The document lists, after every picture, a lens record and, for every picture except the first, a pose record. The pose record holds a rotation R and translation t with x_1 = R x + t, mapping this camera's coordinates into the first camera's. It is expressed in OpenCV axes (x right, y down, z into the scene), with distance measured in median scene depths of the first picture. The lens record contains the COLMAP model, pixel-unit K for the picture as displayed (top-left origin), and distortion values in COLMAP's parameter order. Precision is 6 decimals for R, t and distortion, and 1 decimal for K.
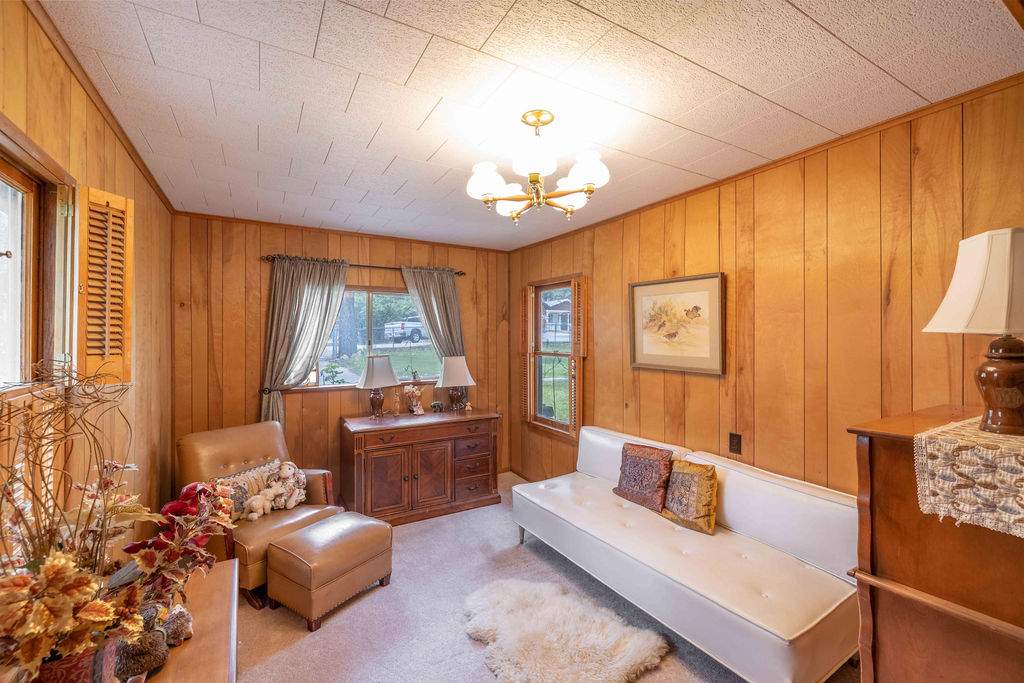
lens RADIAL K [[426.7, 0, 510.0], [0, 426.7, 337.9], [0, 0, 1]] dist [-0.003412, 0.000292]
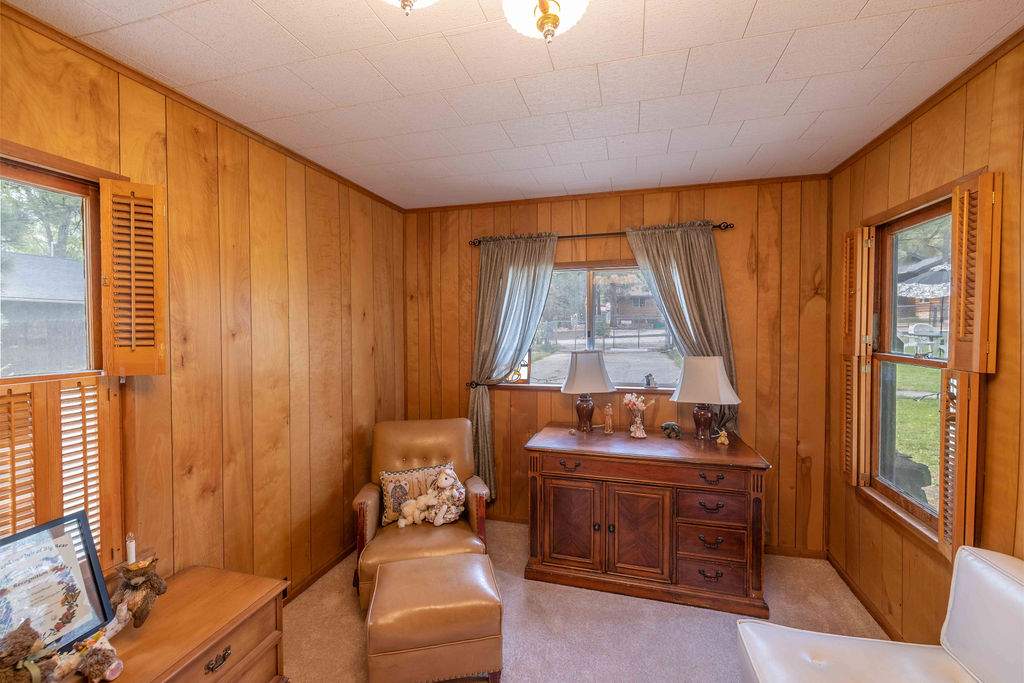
lens RADIAL K [[426.7, 0, 509.2], [0, 426.7, 339.0], [0, 0, 1]] dist [-0.003412, 0.000292]
pose [[0.685875, 0.016056, -0.727542, 0.149462], [0.003463, 0.999673, 0.025327, 0.000275], [0.727711, -0.019890, 0.685595, 0.375193]]
